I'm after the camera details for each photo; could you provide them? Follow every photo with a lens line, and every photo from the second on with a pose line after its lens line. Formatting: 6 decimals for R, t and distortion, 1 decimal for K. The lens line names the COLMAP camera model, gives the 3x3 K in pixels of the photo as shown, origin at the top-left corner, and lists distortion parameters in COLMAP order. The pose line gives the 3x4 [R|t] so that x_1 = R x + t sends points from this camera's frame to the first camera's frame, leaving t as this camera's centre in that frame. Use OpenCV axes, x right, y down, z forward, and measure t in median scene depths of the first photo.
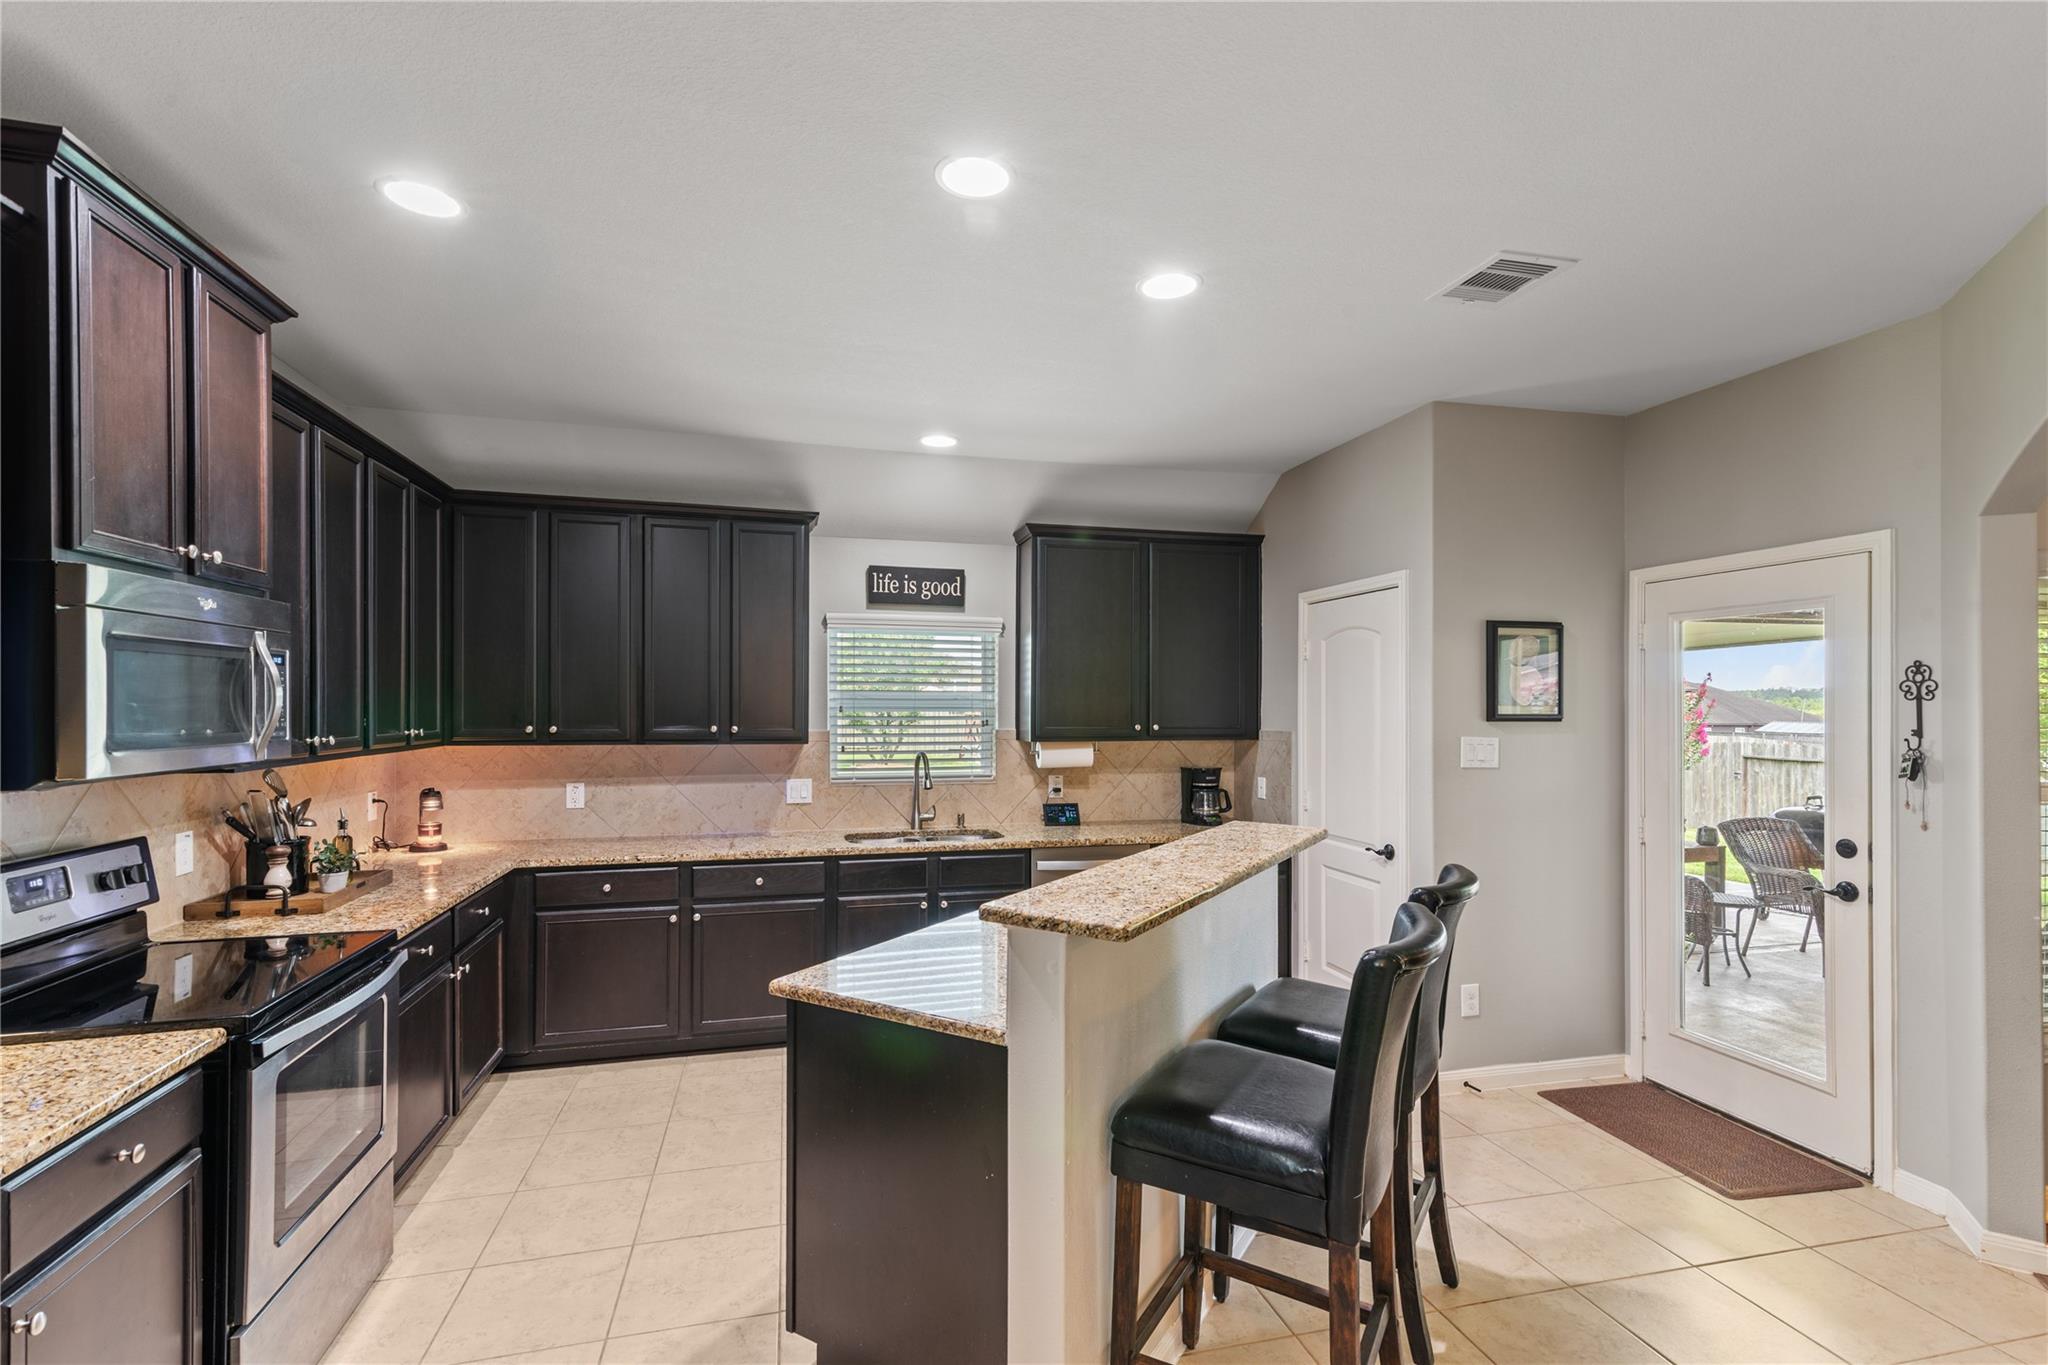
lens RADIAL K [[930.6, 0, 1026.3], [0, 930.6, 710.8], [0, 0, 1]] dist [0.016261, -0.002590]
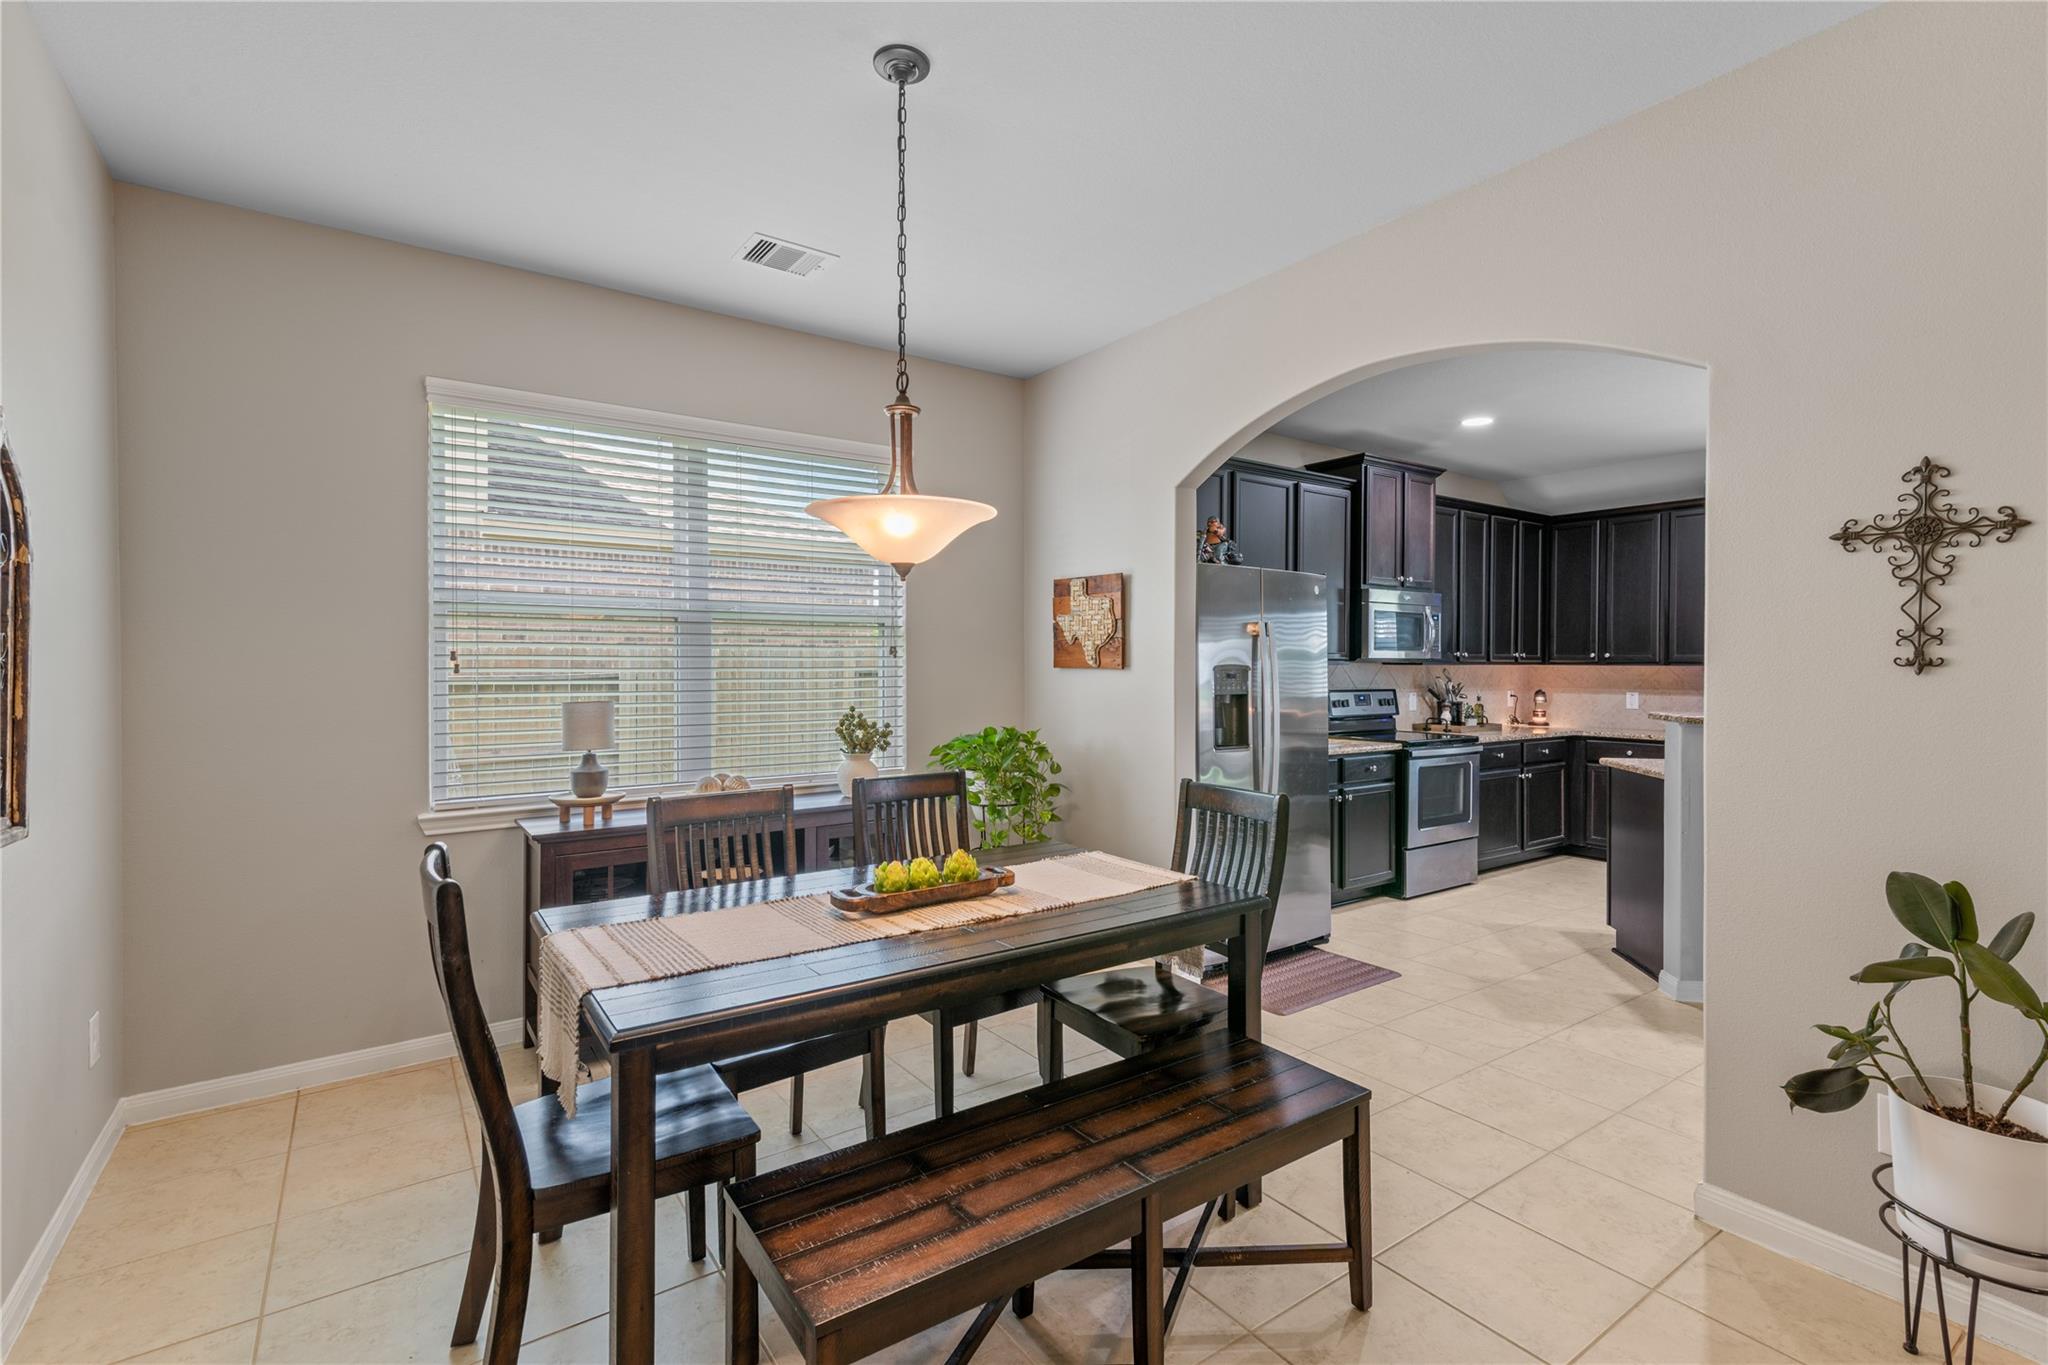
lens RADIAL K [[930.6, 0, 1019.9], [0, 930.6, 669.9], [0, 0, 1]] dist [0.016261, -0.002590]
pose [[0.346152, 0.003591, -0.938172, 0.606523], [-0.007958, 0.999968, 0.000891, 0.048531], [0.938145, 0.007157, 0.346169, -0.464970]]
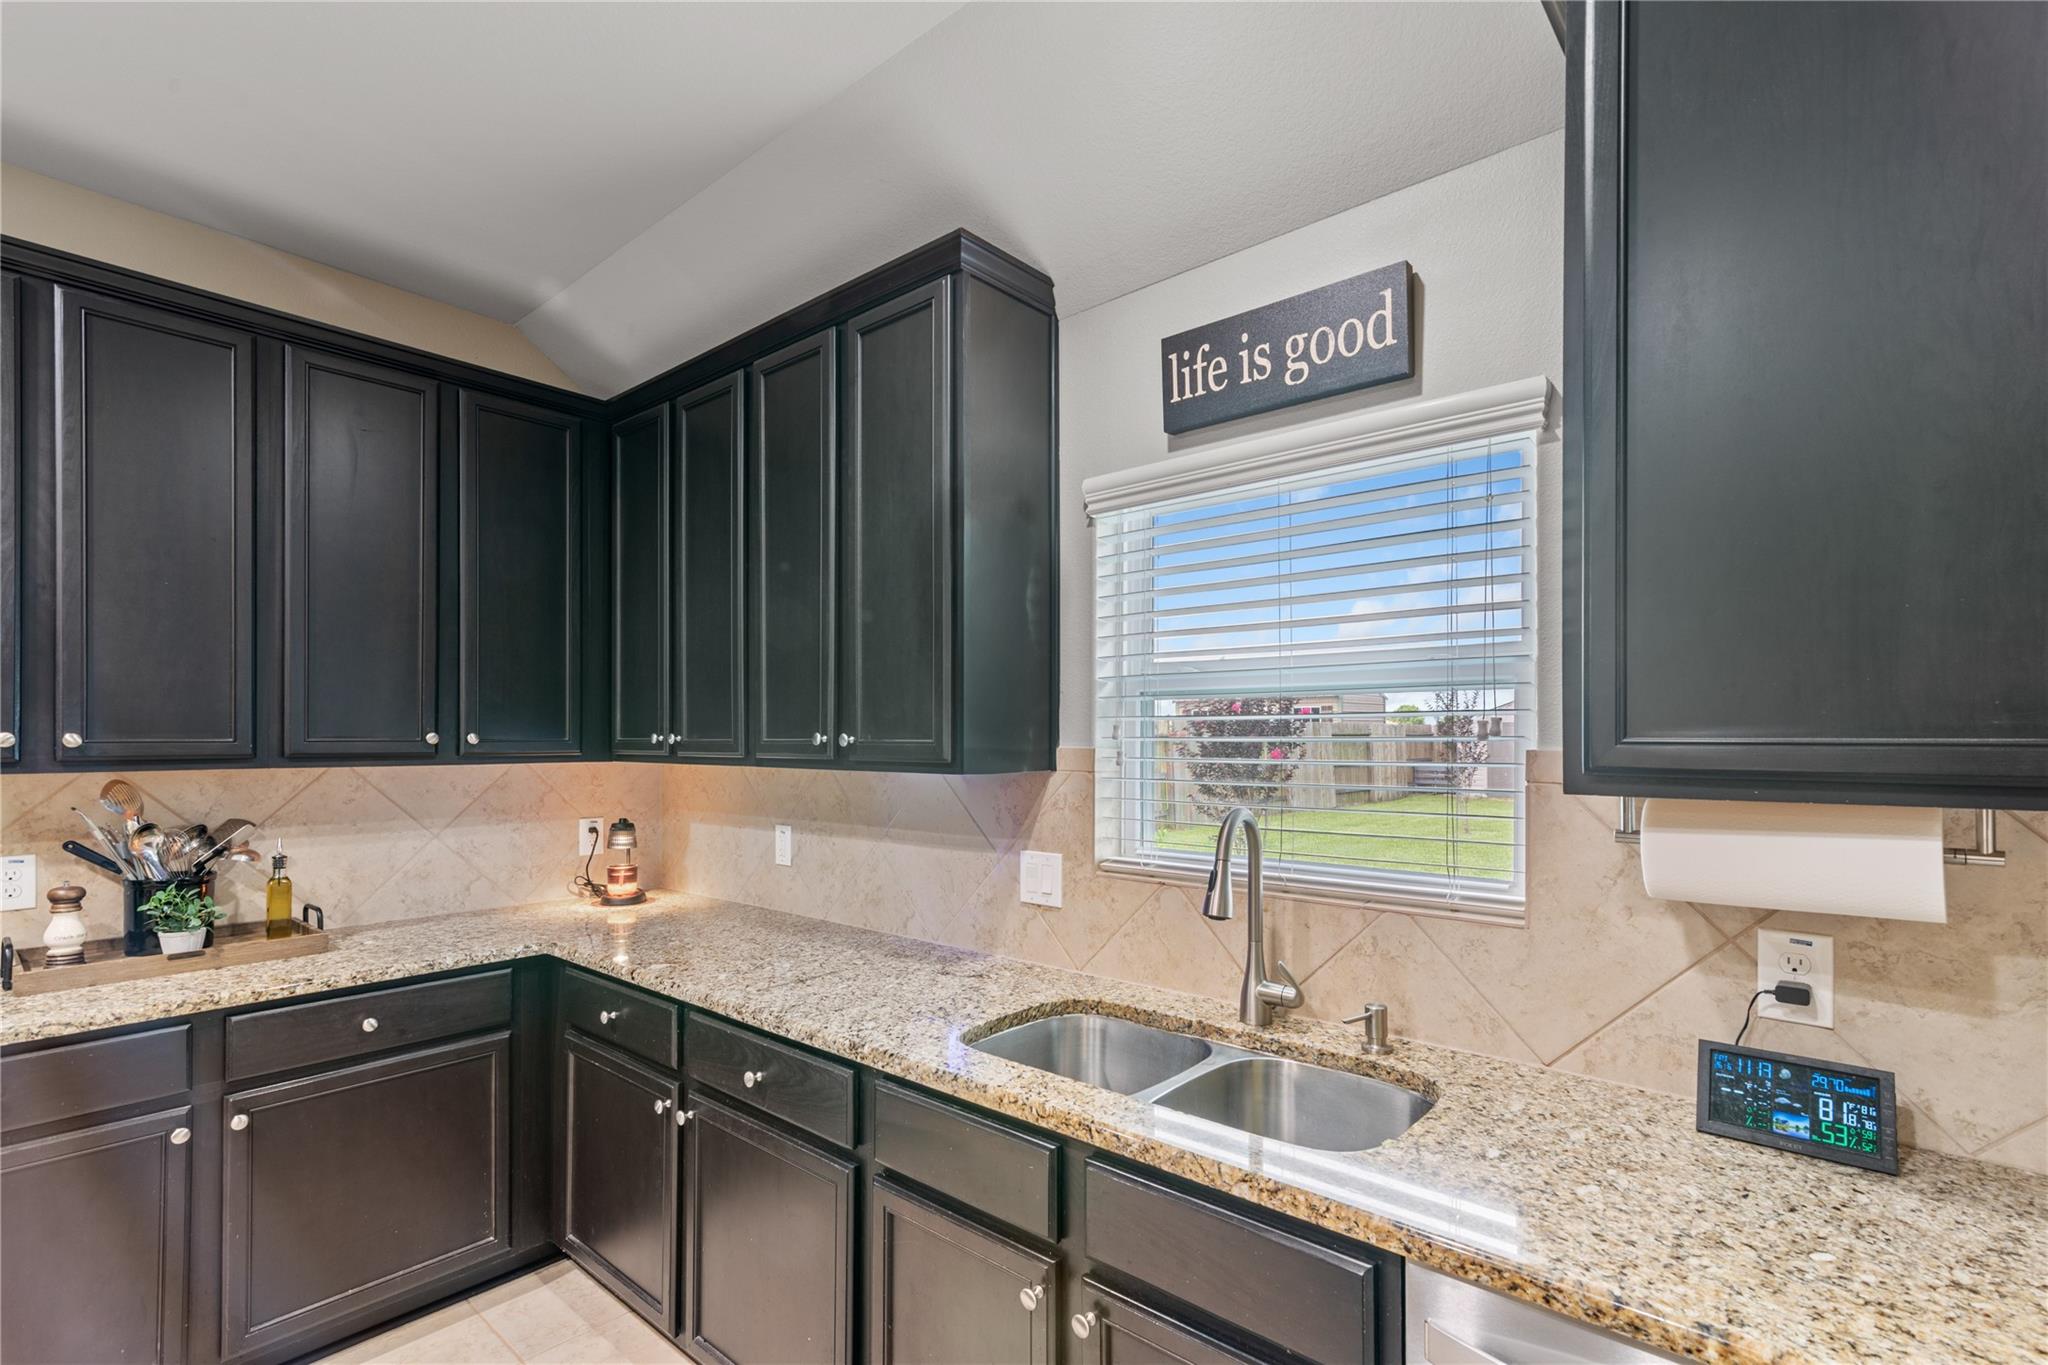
lens RADIAL K [[930.6, 0, 1033.5], [0, 930.6, 733.4], [0, 0, 1]] dist [0.016261, -0.002590]
pose [[0.570155, -0.007325, -0.821505, 0.142322], [-0.003683, 0.999927, -0.011472, 0.021397], [0.821529, 0.009567, 0.570086, 0.785806]]
